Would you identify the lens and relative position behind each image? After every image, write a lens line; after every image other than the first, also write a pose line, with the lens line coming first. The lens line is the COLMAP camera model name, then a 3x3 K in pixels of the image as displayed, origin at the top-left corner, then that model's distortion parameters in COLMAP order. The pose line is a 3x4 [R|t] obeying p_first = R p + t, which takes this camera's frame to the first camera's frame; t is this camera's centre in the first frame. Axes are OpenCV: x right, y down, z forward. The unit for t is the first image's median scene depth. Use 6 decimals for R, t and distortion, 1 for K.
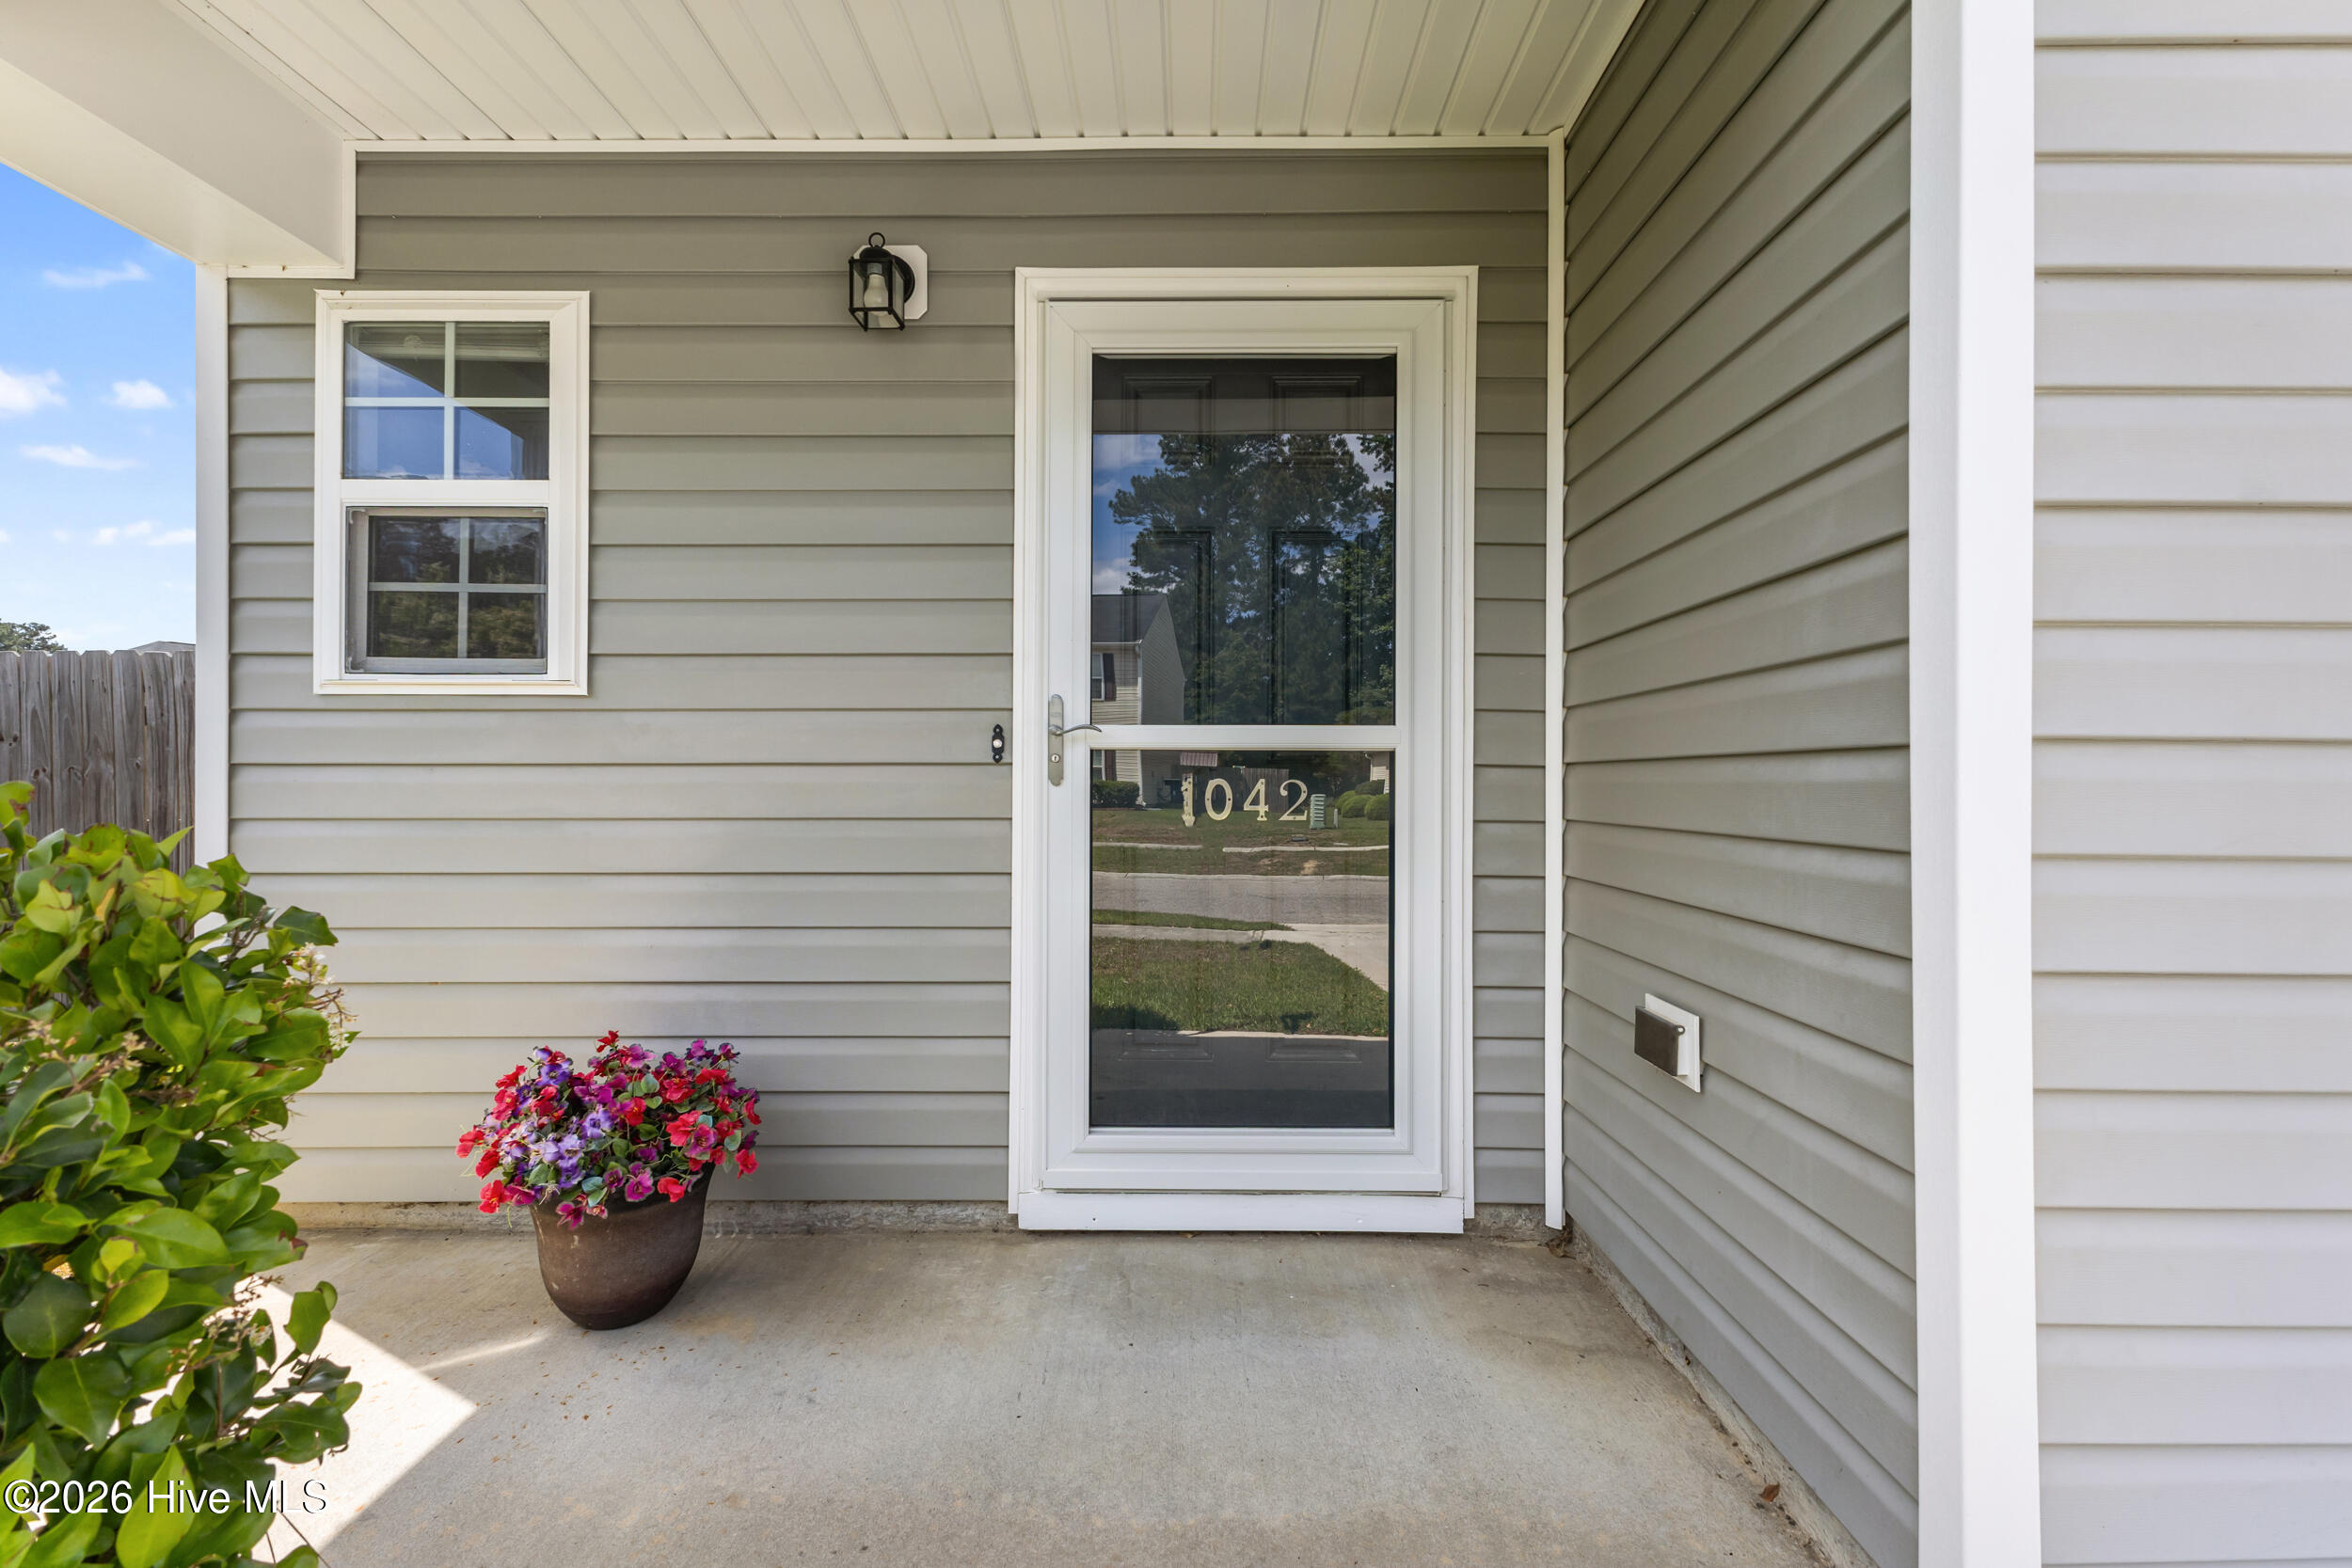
lens RADIAL K [[1011.3, 0, 1176.0], [0, 1011.3, 779.8], [0, 0, 1]] dist [0.008220, -0.000937]
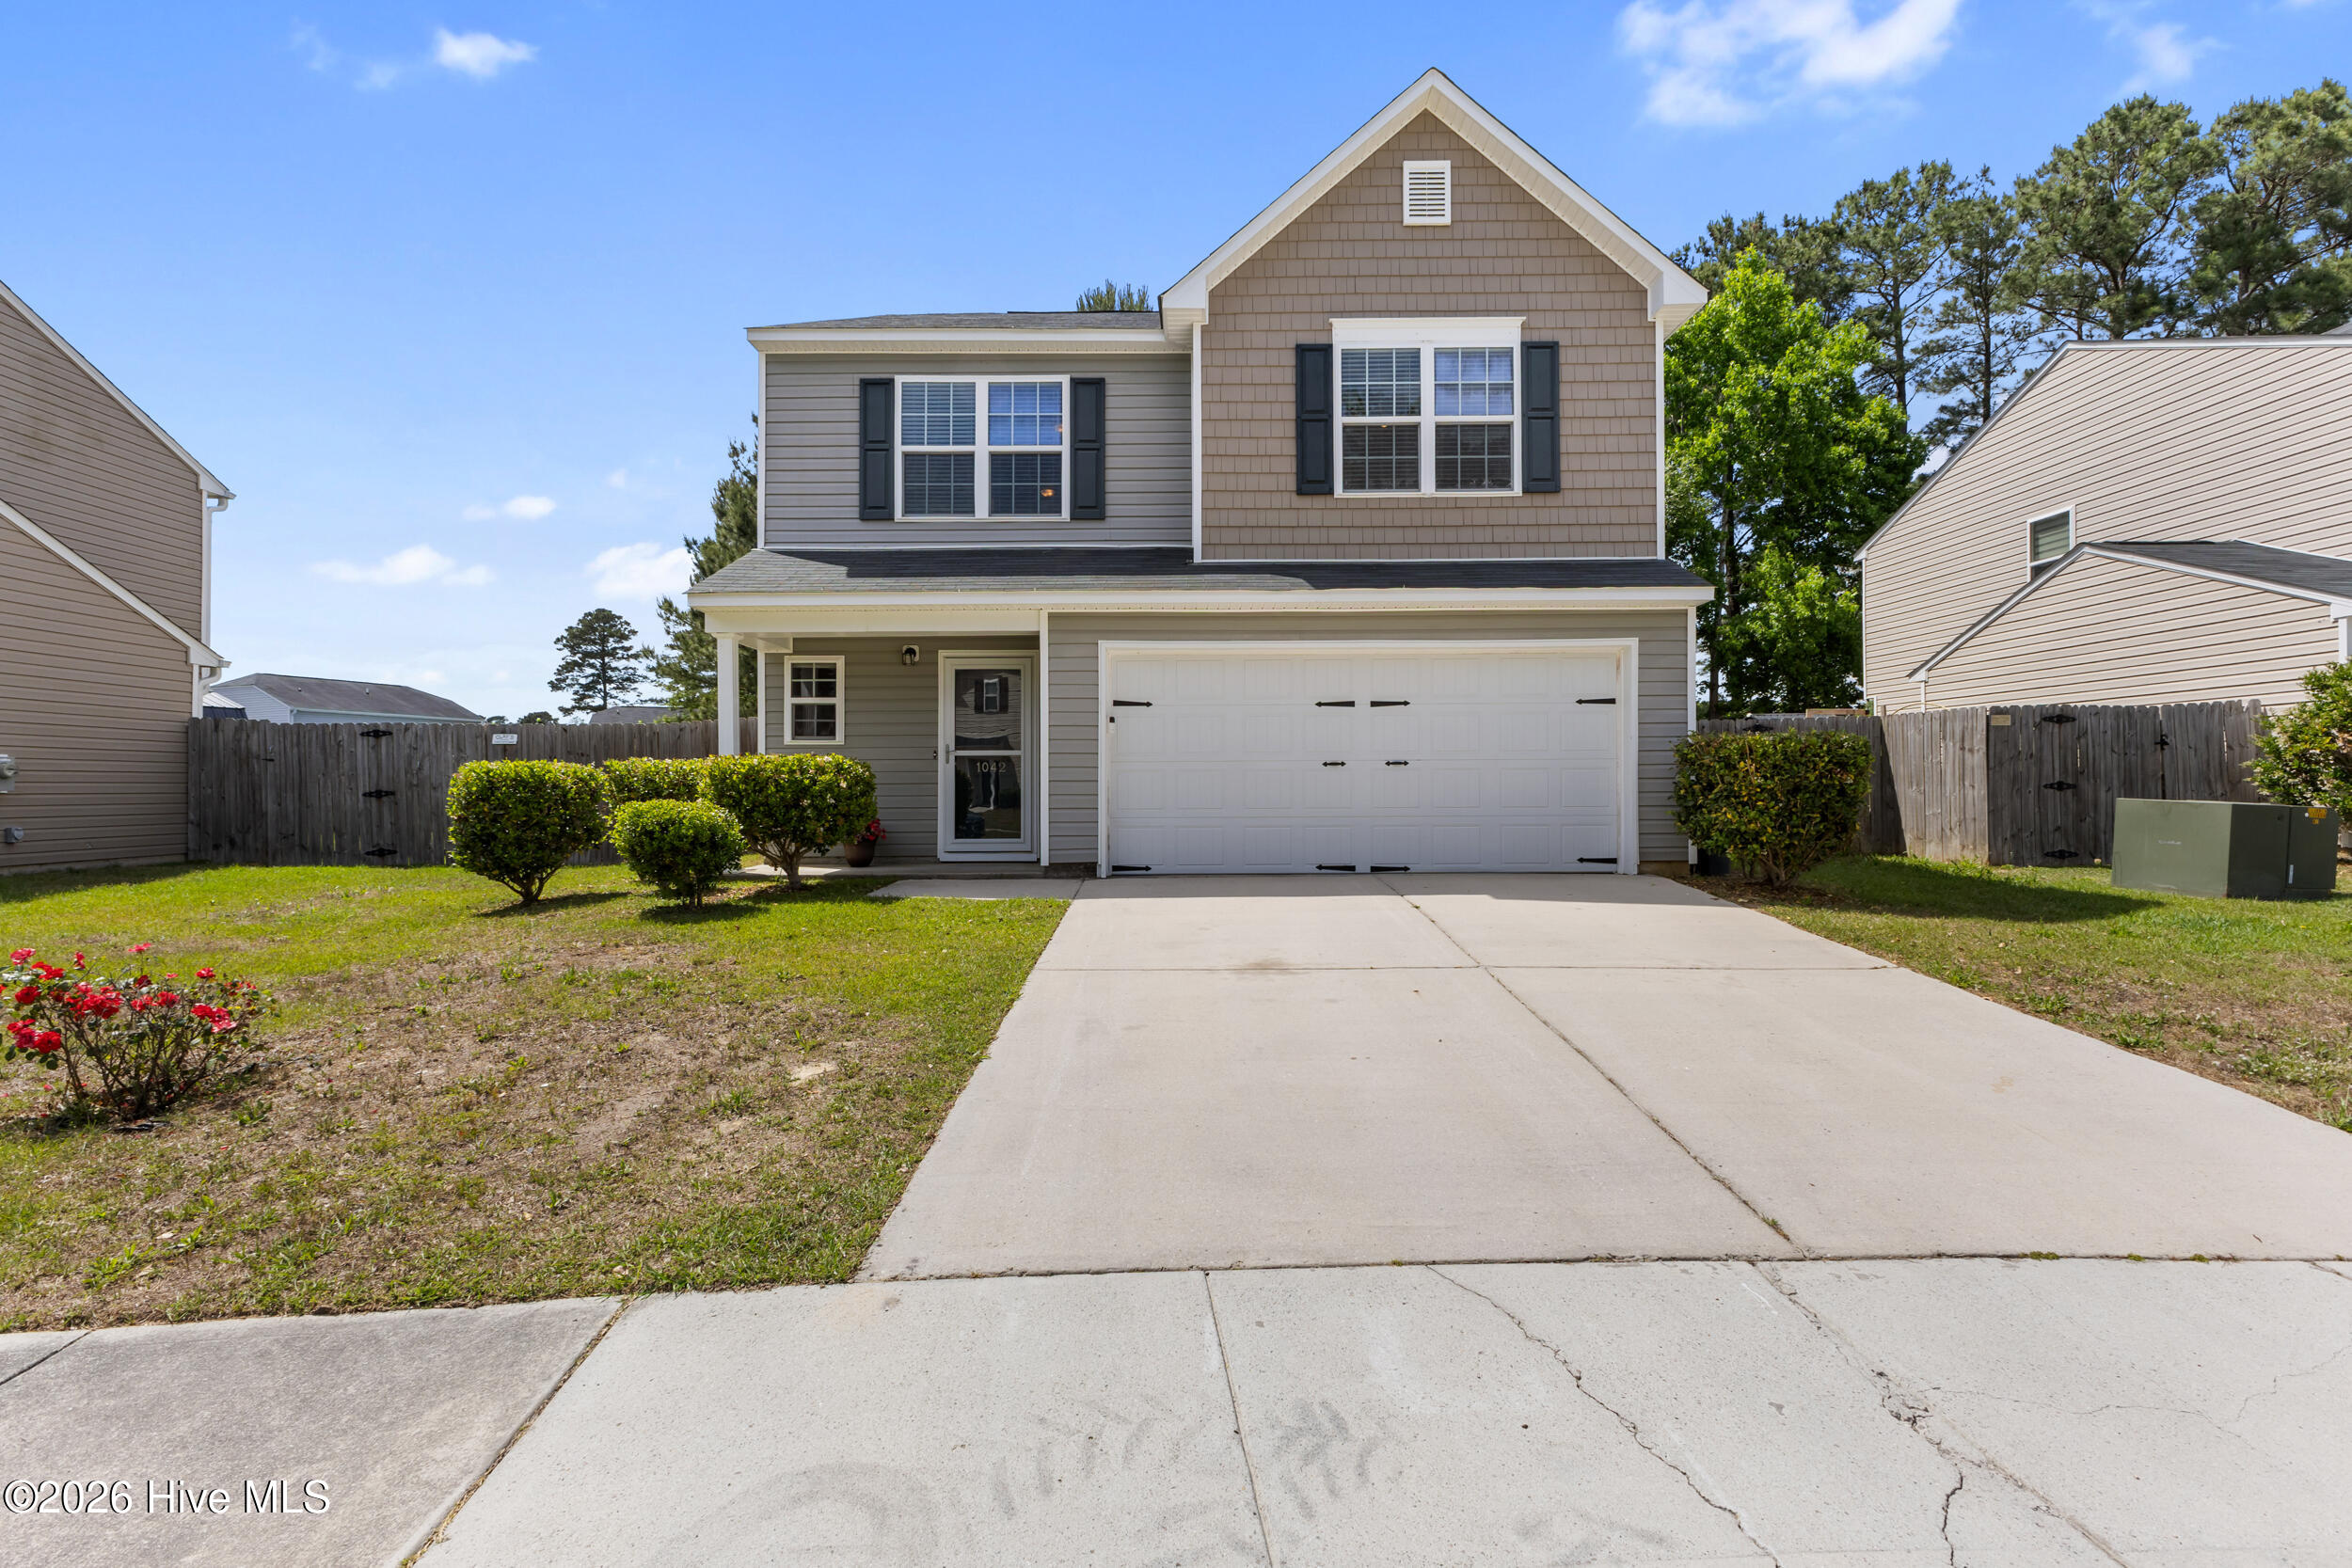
lens RADIAL K [[1011.3, 0, 1176.0], [0, 1011.3, 779.8], [0, 0, 1]] dist [0.008220, -0.000937]
pose [[0.999990, -0.002188, 0.004019, 0.892970], [0.002198, 0.999994, -0.002510, 0.090107], [-0.004014, 0.002518, 0.999989, -3.549904]]
